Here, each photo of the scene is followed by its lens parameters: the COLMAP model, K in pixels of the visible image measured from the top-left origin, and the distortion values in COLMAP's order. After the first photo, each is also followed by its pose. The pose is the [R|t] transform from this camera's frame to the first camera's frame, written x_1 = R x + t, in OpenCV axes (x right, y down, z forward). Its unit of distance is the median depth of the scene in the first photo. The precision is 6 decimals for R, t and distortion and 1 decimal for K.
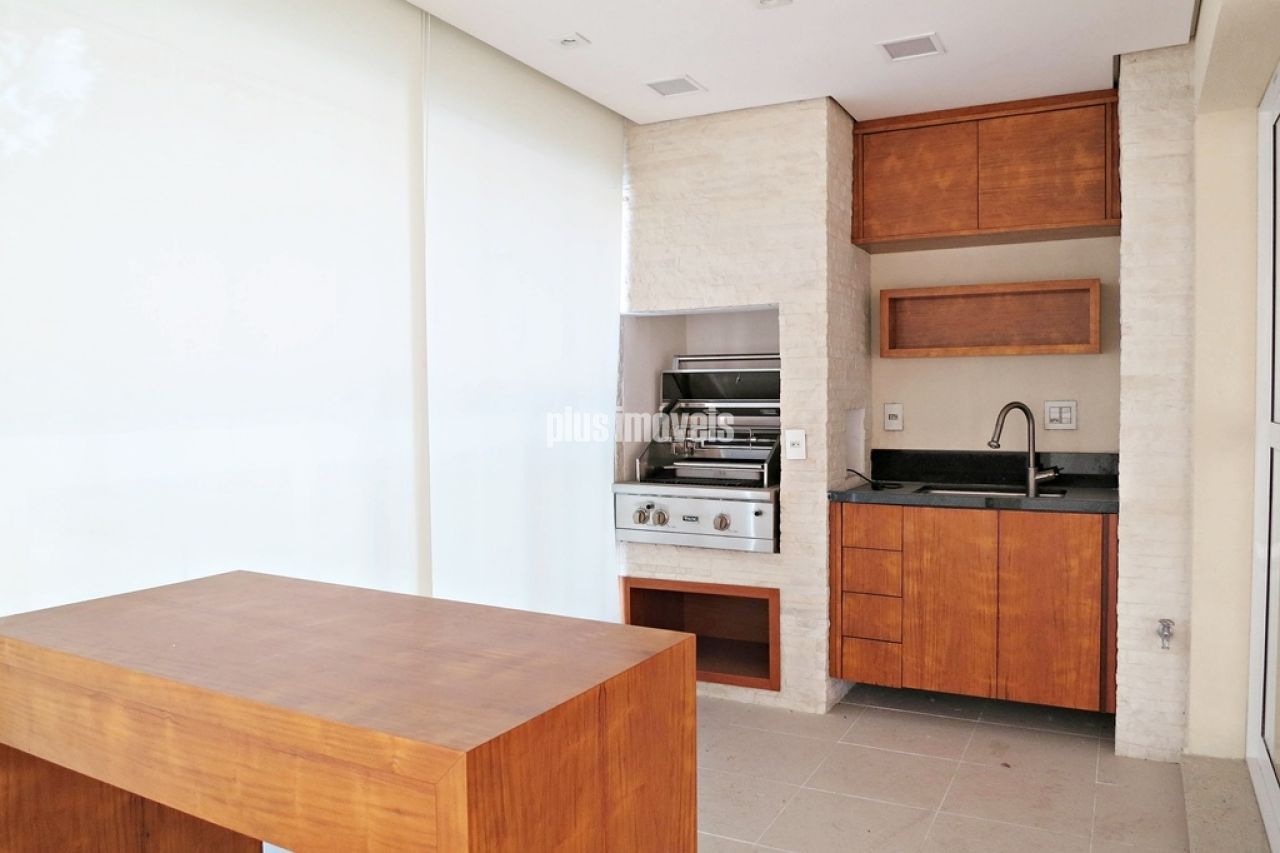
lens RADIAL K [[902.7, 0, 640.0], [0, 902.7, 426.5], [0, 0, 1]] dist [-0.057819, 0.005331]
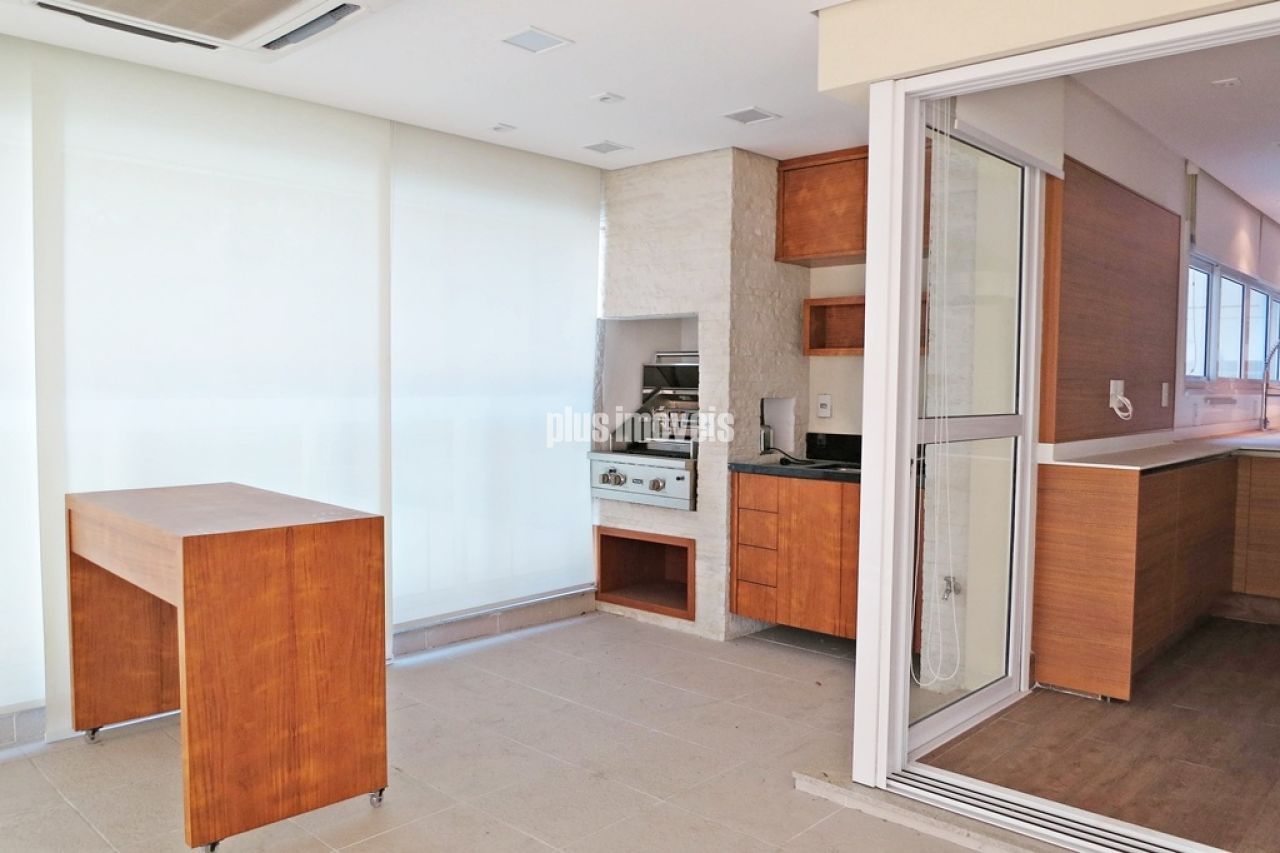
lens RADIAL K [[902.7, 0, 640.0], [0, 902.7, 426.5], [0, 0, 1]] dist [-0.057819, 0.005331]
pose [[0.965958, 0.031312, -0.256799, 0.399865], [-0.027772, 0.999463, 0.017401, 0.003035], [0.257206, -0.009677, 0.966308, -0.235504]]
